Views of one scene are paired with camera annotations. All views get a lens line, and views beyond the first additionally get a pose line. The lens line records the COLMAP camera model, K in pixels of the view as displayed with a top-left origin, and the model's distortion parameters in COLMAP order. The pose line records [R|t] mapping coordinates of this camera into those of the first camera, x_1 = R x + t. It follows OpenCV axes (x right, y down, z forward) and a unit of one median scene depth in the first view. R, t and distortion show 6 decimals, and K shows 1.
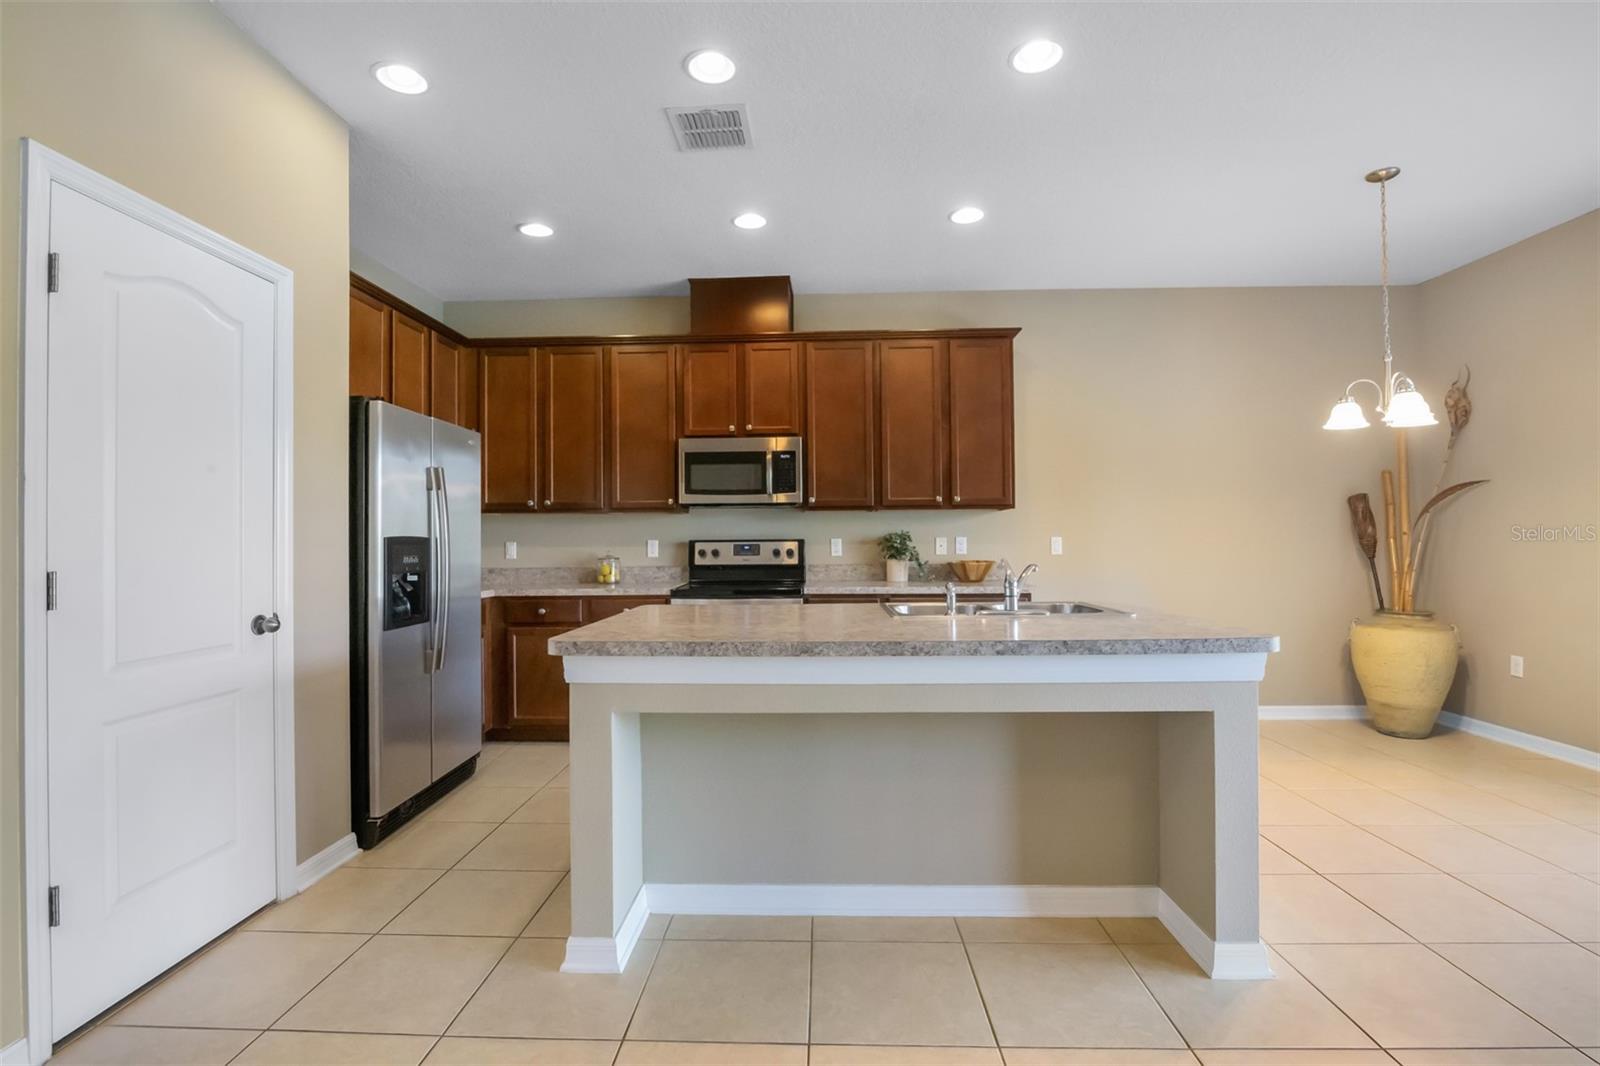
lens RADIAL K [[737.0, 0, 792.1], [0, 737.0, 534.4], [0, 0, 1]] dist [-0.013781, 0.000191]
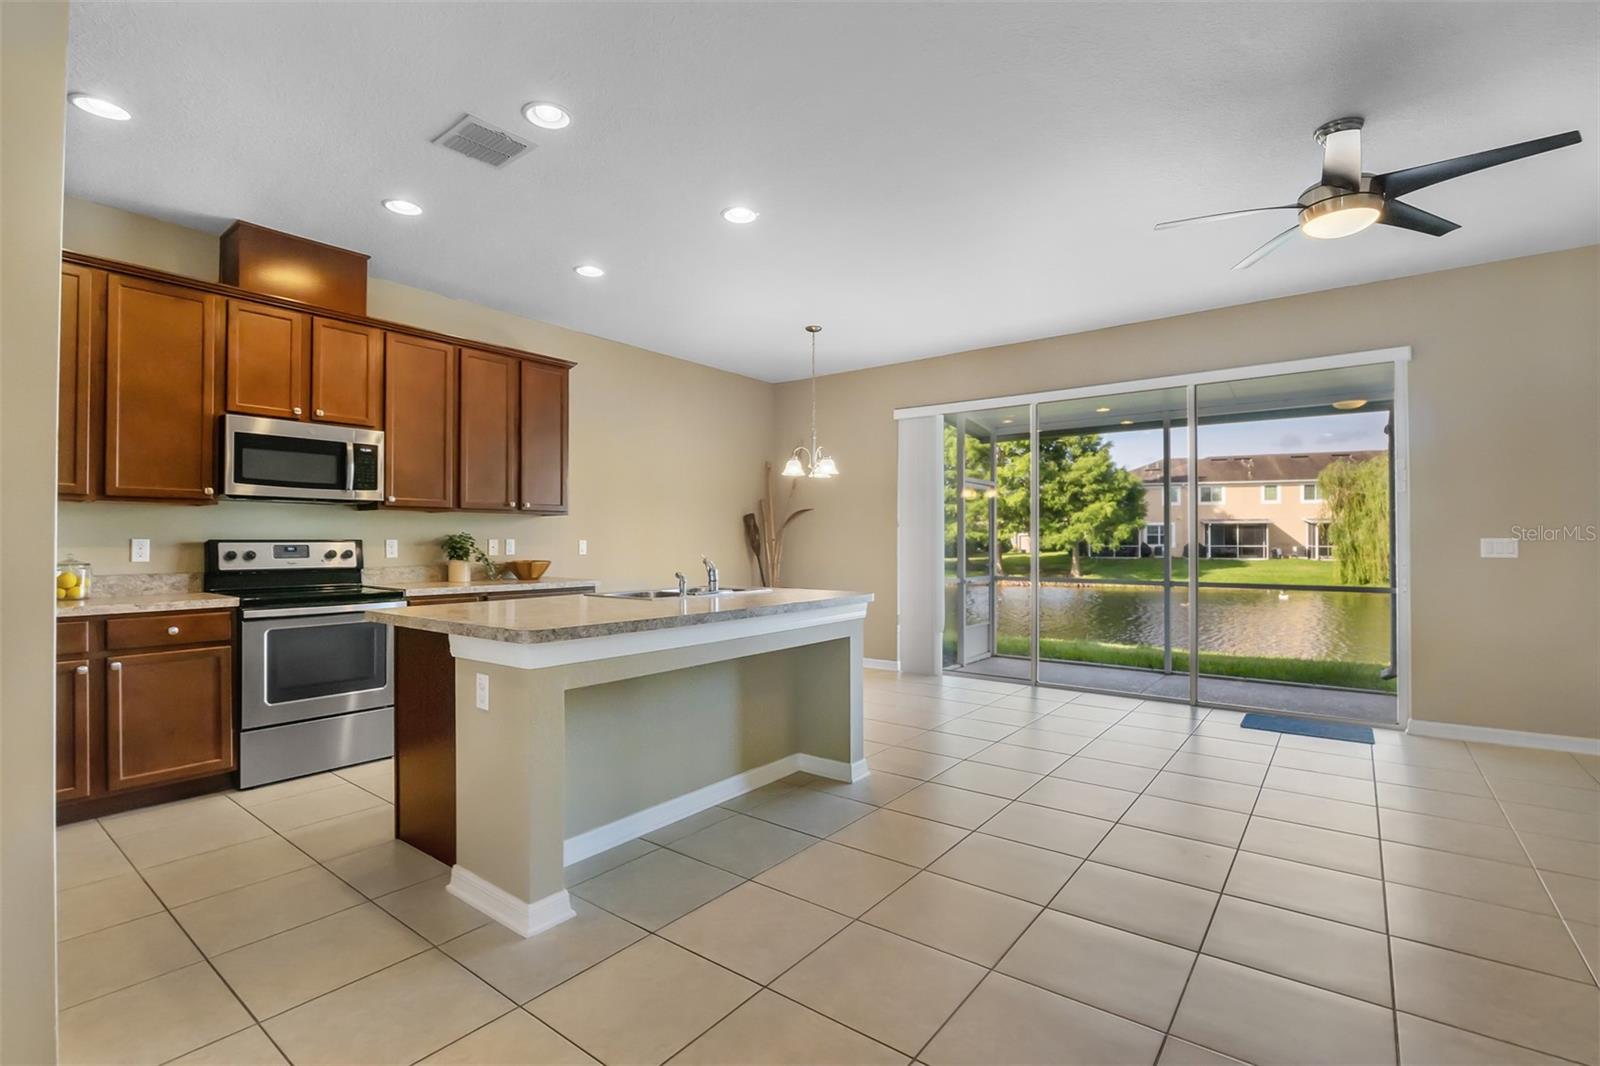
lens RADIAL K [[746.1, 0, 790.2], [0, 746.1, 534.0], [0, 0, 1]] dist [-0.001943, -0.000499]
pose [[0.582241, 0.015605, 0.812866, -0.454314], [-0.010838, 0.999876, -0.011432, 0.004222], [-0.812944, -0.002153, 0.582338, 0.020133]]
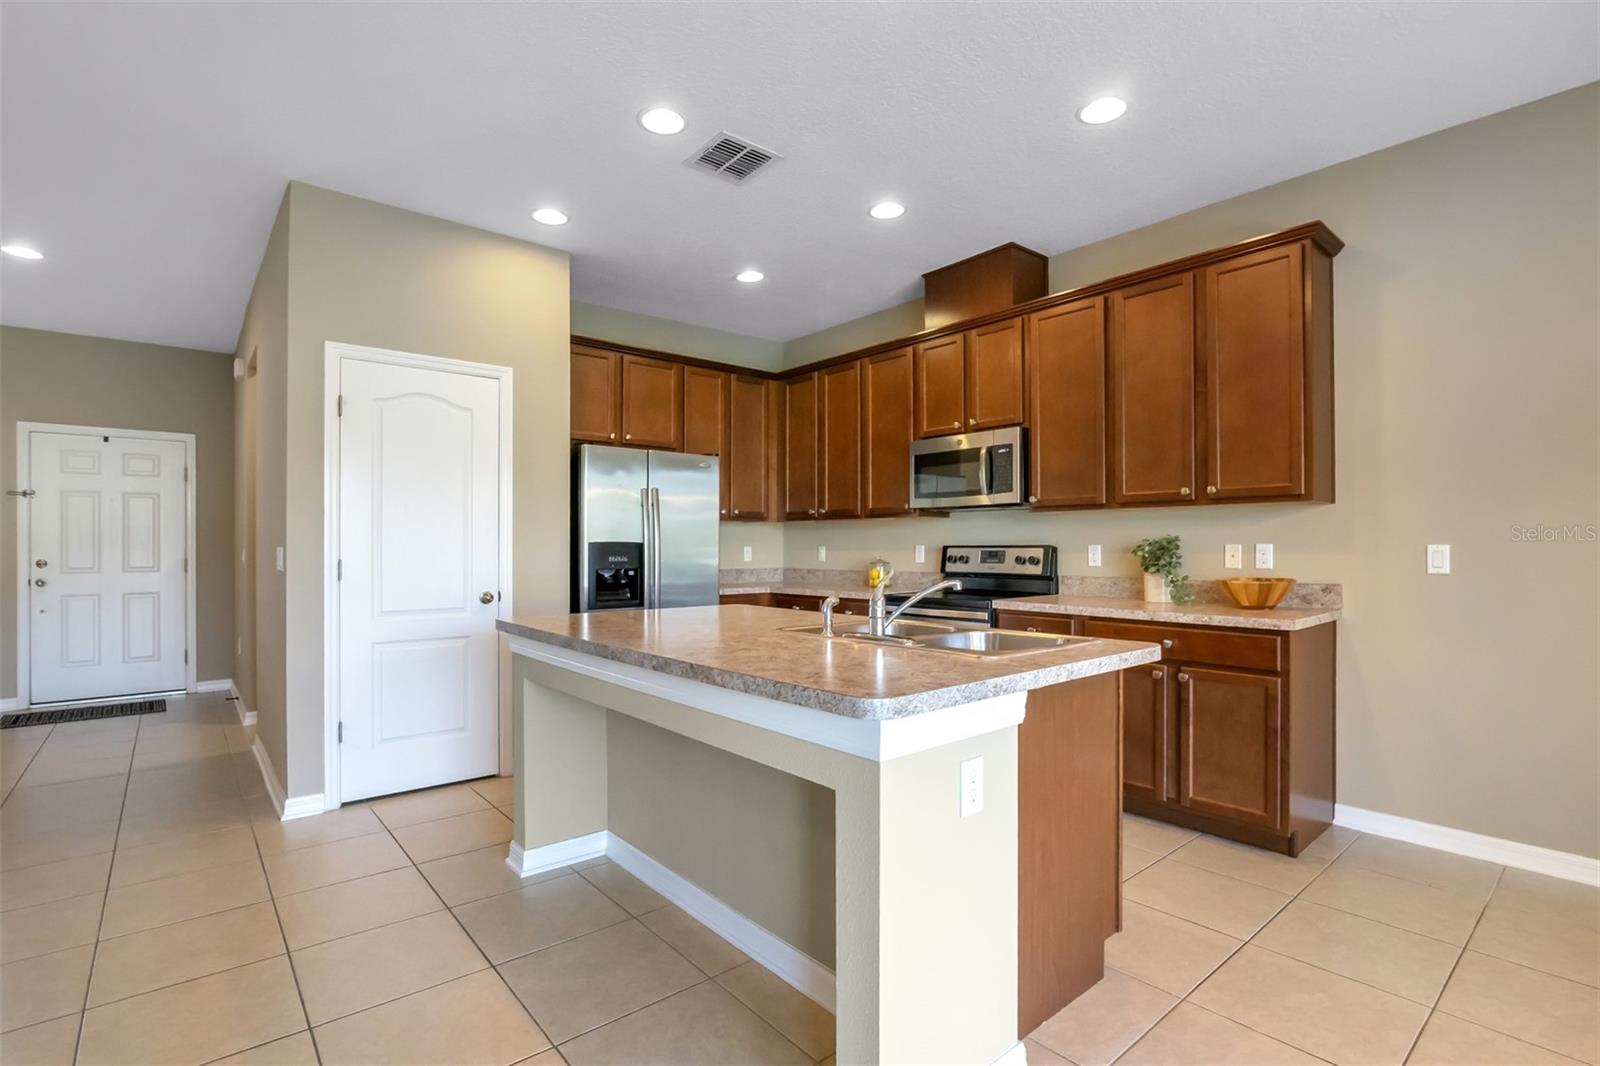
lens RADIAL K [[759.2, 0, 797.0], [0, 759.2, 543.6], [0, 0, 1]] dist [-0.003865, -0.000416]
pose [[0.666233, 0.004676, -0.745729, 0.496601], [0.001548, 0.999970, 0.007653, -0.002702], [0.745742, -0.006253, 0.666205, 0.214722]]
